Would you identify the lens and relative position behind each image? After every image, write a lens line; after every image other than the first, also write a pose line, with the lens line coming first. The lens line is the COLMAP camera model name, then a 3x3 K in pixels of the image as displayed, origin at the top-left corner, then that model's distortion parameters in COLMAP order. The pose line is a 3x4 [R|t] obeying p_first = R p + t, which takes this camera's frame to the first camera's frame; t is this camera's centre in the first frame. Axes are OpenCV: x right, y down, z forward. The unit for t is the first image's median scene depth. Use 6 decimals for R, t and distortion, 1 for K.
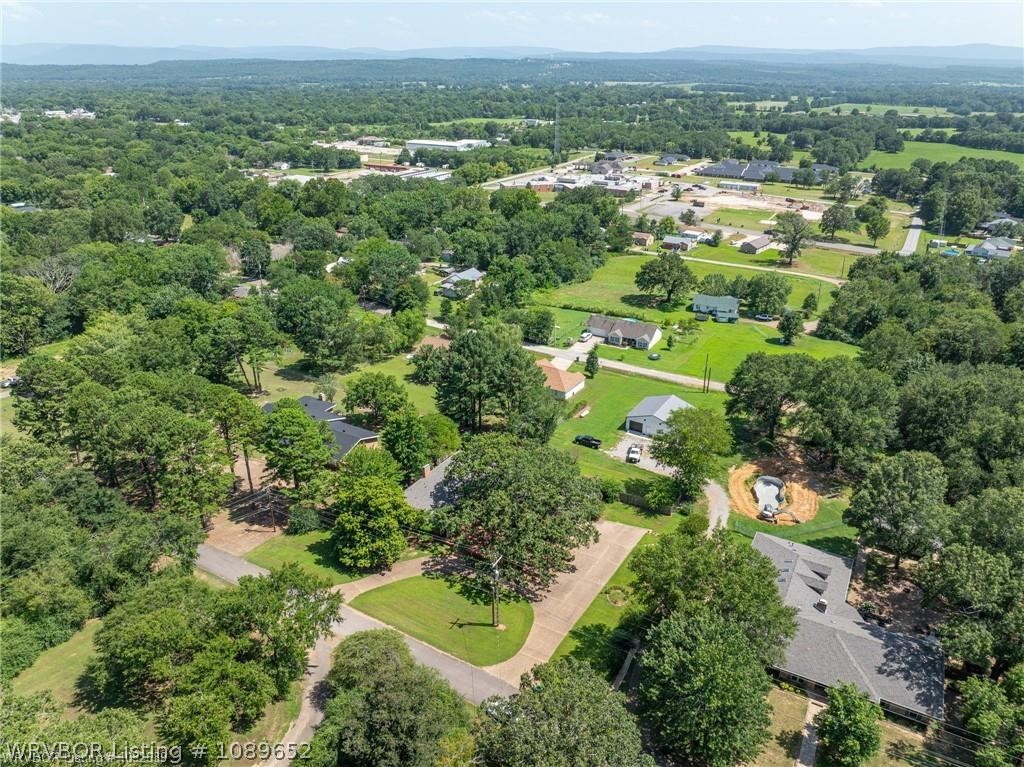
lens RADIAL K [[722.3, 0, 519.4], [0, 722.3, 383.5], [0, 0, 1]] dist [-0.042507, 0.011990]
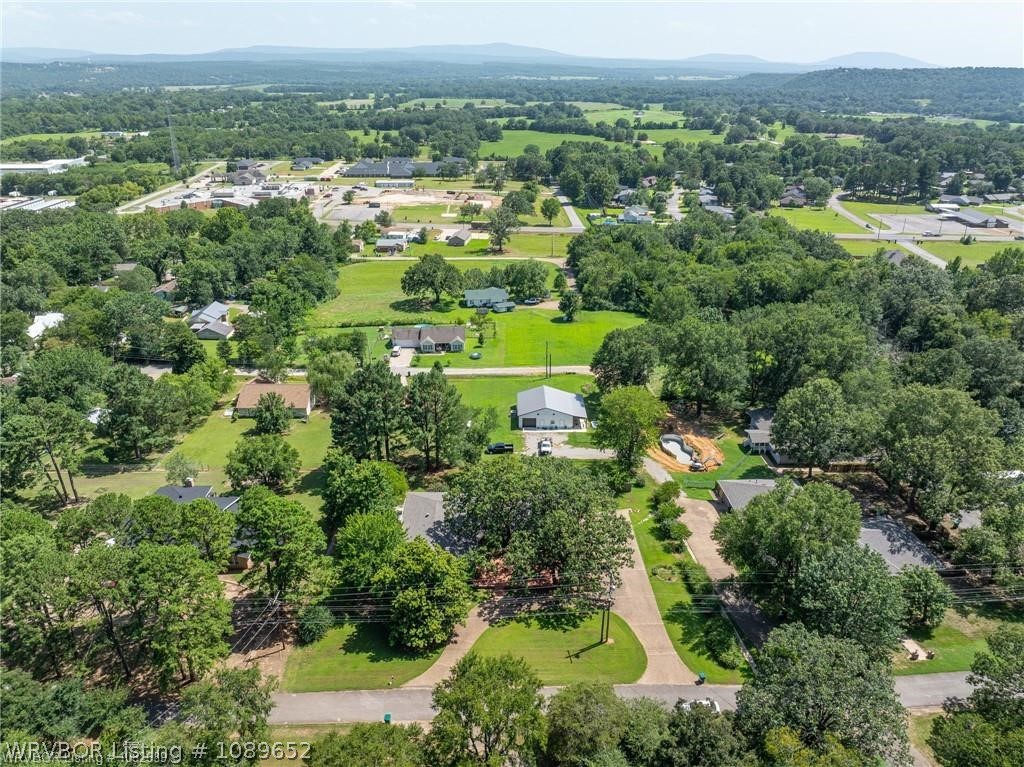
lens RADIAL K [[722.3, 0, 519.4], [0, 722.3, 383.5], [0, 0, 1]] dist [-0.042507, 0.011990]
pose [[0.846838, -0.217546, 0.485325, -0.109908], [0.217442, 0.974387, 0.057355, -0.018581], [-0.485371, 0.056959, 0.872451, 0.036699]]
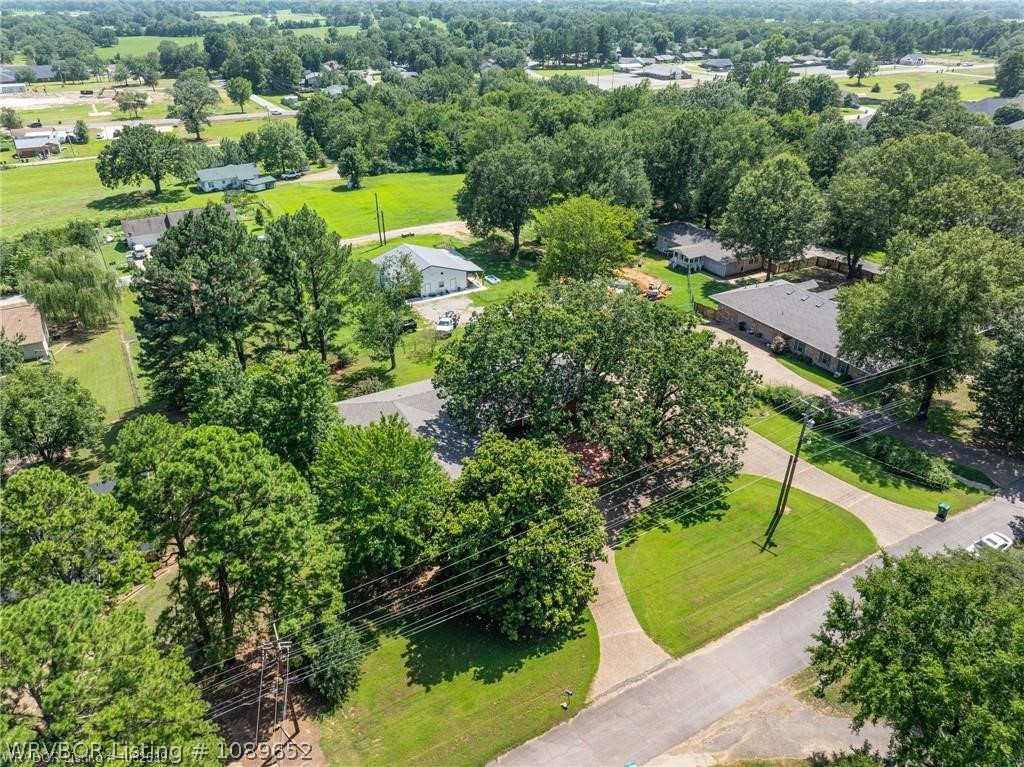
lens RADIAL K [[722.3, 0, 519.4], [0, 722.3, 383.5], [0, 0, 1]] dist [-0.042507, 0.011990]
pose [[0.498825, -0.429640, 0.752717, -0.121429], [0.354245, 0.893696, 0.275351, -0.006075], [-0.791002, 0.129294, 0.597996, 0.161964]]
